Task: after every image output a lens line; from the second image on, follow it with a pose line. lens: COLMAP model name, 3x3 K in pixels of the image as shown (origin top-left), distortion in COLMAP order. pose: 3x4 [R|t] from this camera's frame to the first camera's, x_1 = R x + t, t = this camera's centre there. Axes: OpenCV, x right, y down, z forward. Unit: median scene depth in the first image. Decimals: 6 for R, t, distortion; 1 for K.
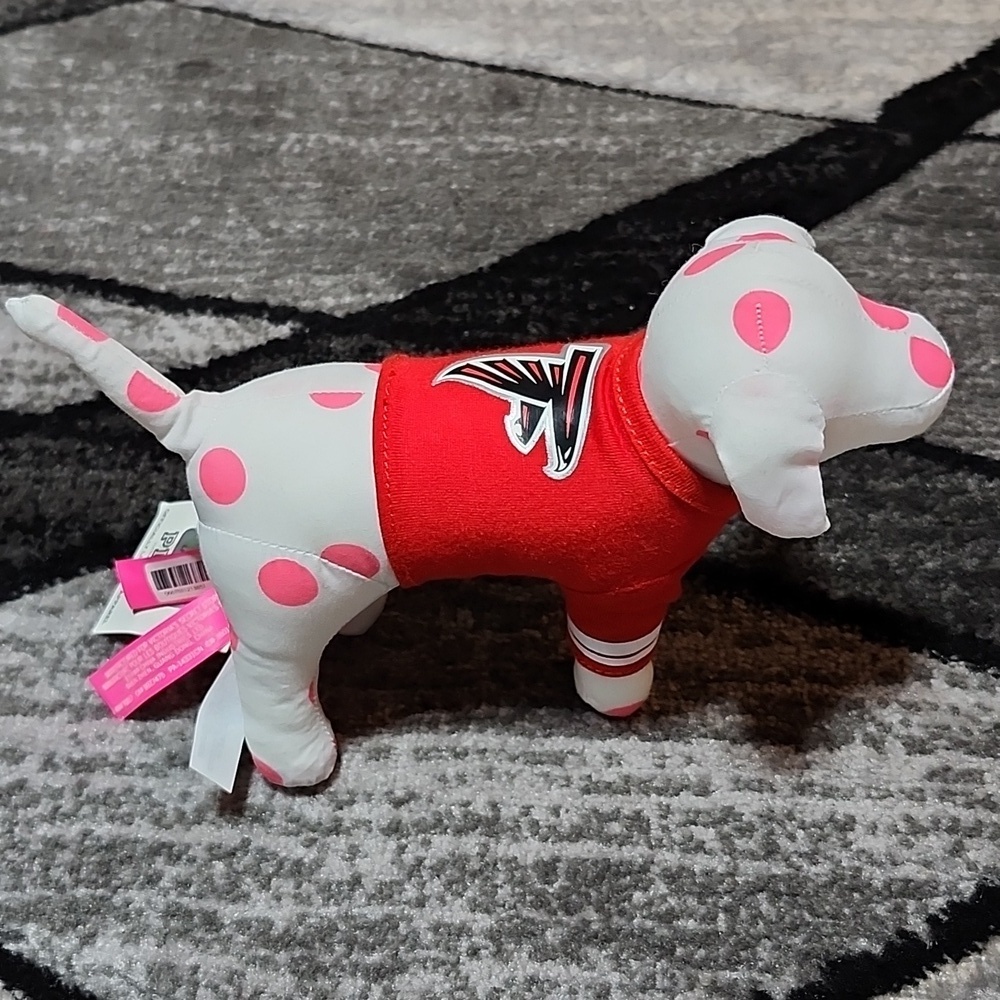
lens RADIAL K [[1551.6, 0, 496.3], [0, 1551.6, 508.3], [0, 0, 1]] dist [0.065607, 0.000000]
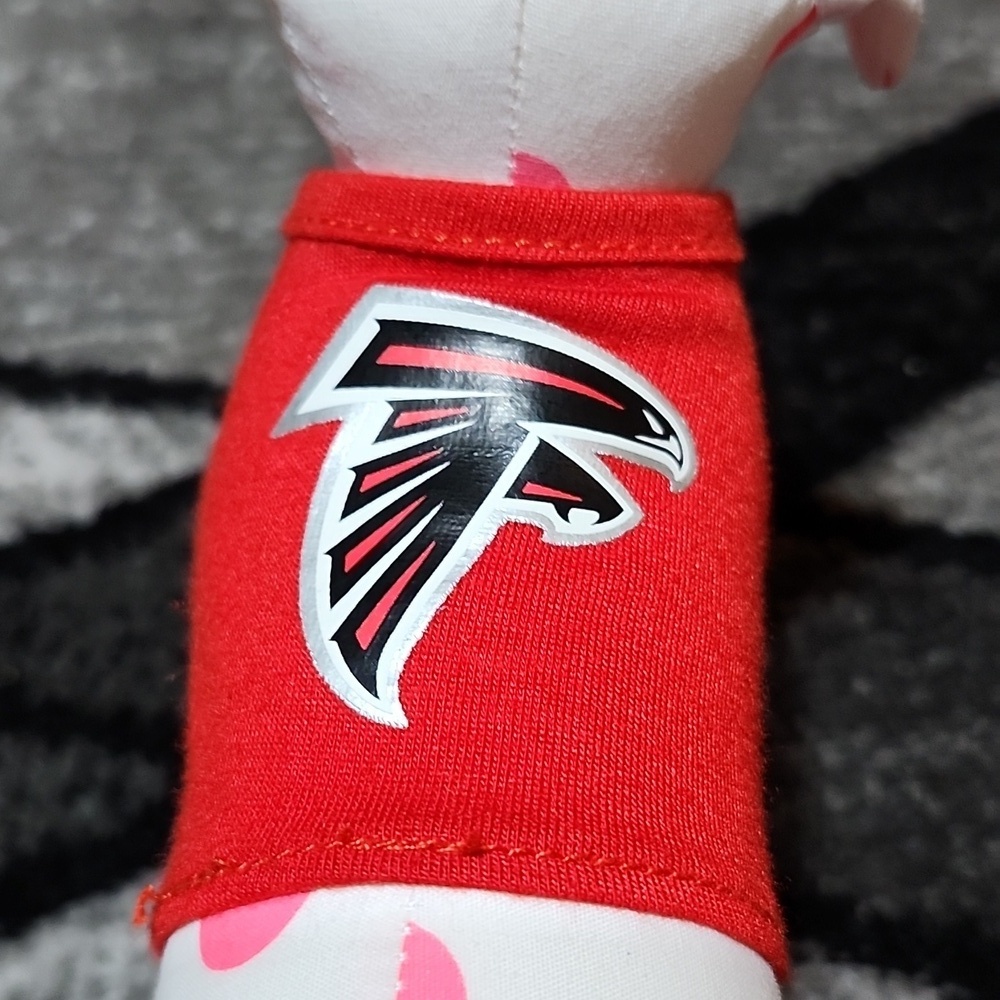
lens RADIAL K [[1551.6, 0, 479.2], [0, 1551.6, 484.2], [0, 0, 1]] dist [0.065607, 0.000000]
pose [[0.997951, -0.032331, -0.055217, -0.027550], [0.036456, 0.996487, 0.075401, -0.134576], [0.052585, -0.077259, 0.995623, 0.476624]]
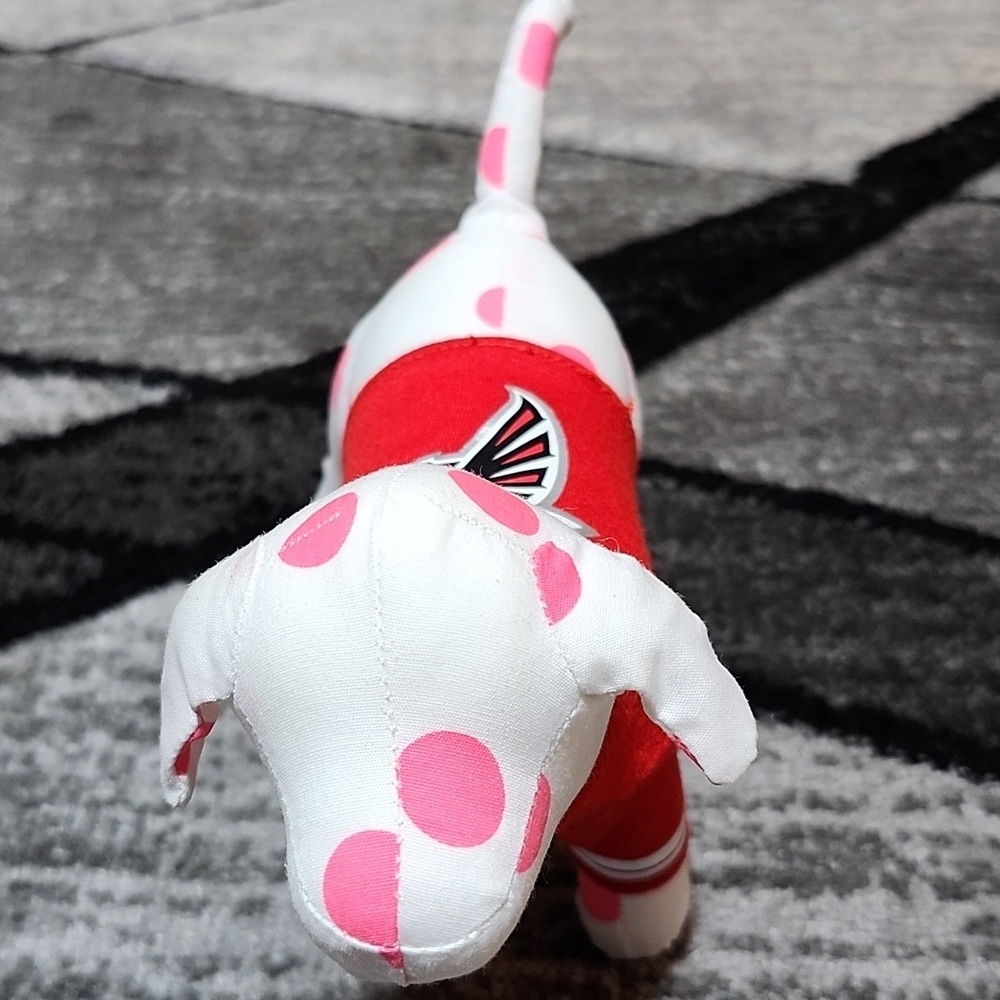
lens RADIAL K [[1551.6, 0, 503.6], [0, 1551.6, 531.6], [0, 0, 1]] dist [0.065607, 0.000000]
pose [[0.999063, 0.003065, 0.043168, 0.011026], [0.001658, 0.994044, -0.108966, 0.047989], [-0.043244, 0.108936, 0.993108, 0.175081]]
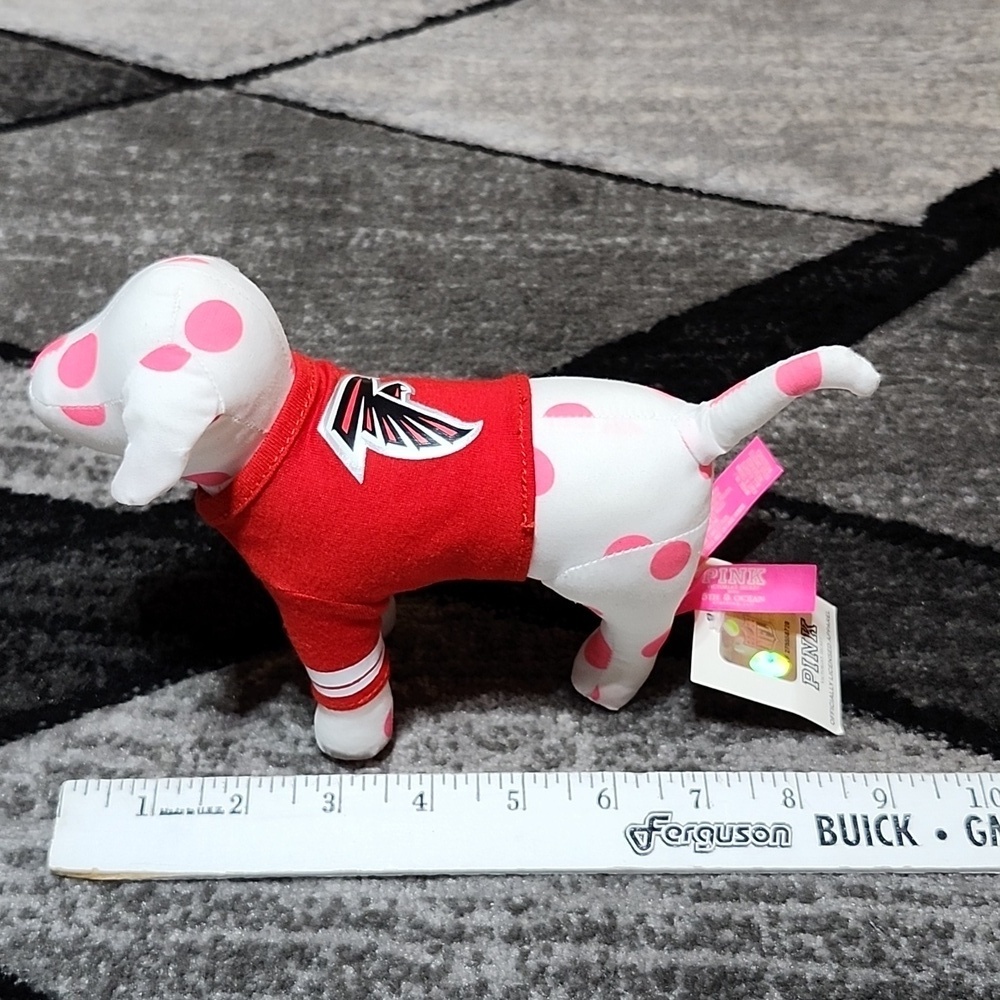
lens RADIAL K [[1551.6, 0, 475.5], [0, 1551.6, 508.9], [0, 0, 1]] dist [0.065607, 0.000000]
pose [[0.998991, 0.008392, 0.044129, -0.109760], [-0.008430, 0.999964, 0.000667, -0.062518], [-0.044122, -0.001038, 0.999026, -0.032129]]
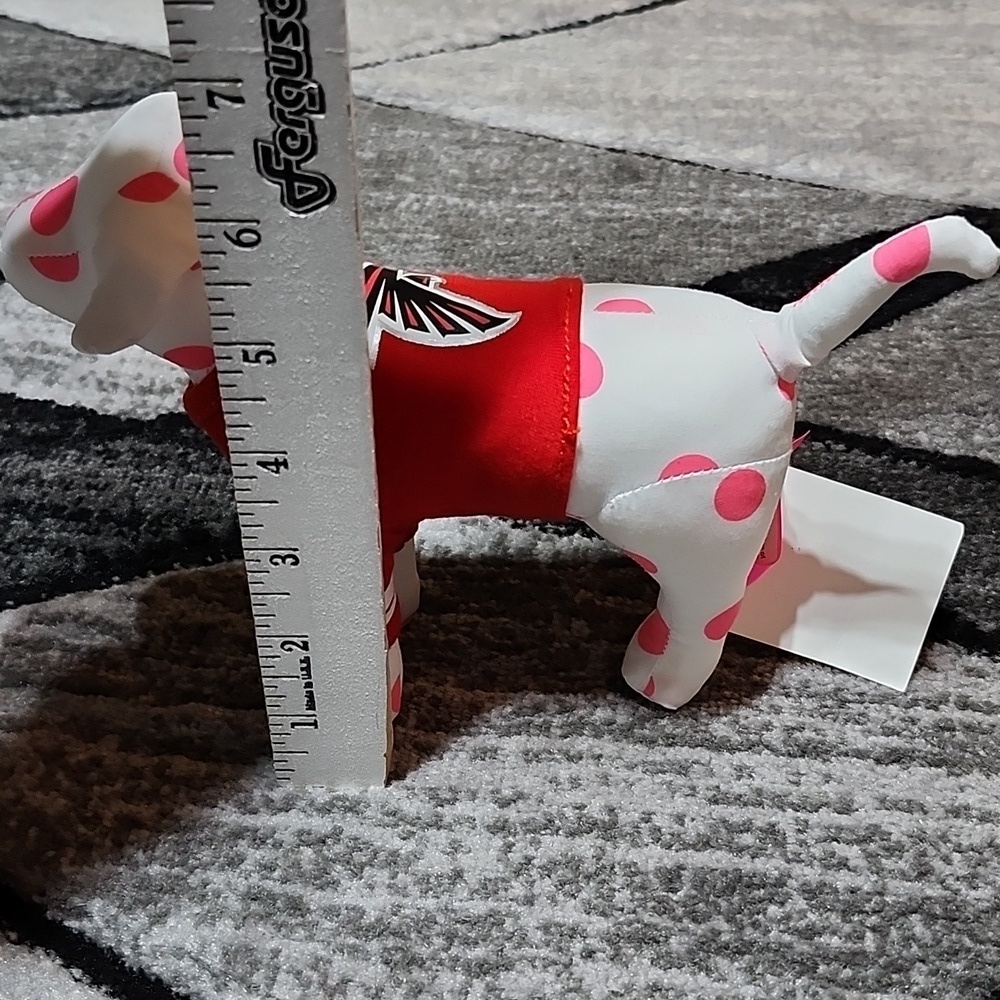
lens RADIAL K [[1551.6, 0, 485.7], [0, 1551.6, 530.9], [0, 0, 1]] dist [0.065607, 0.000000]
pose [[0.997831, 0.054742, -0.036555, -0.039405], [-0.059881, 0.985501, -0.158753, 0.140806], [0.027335, 0.160597, 0.986641, 0.061906]]
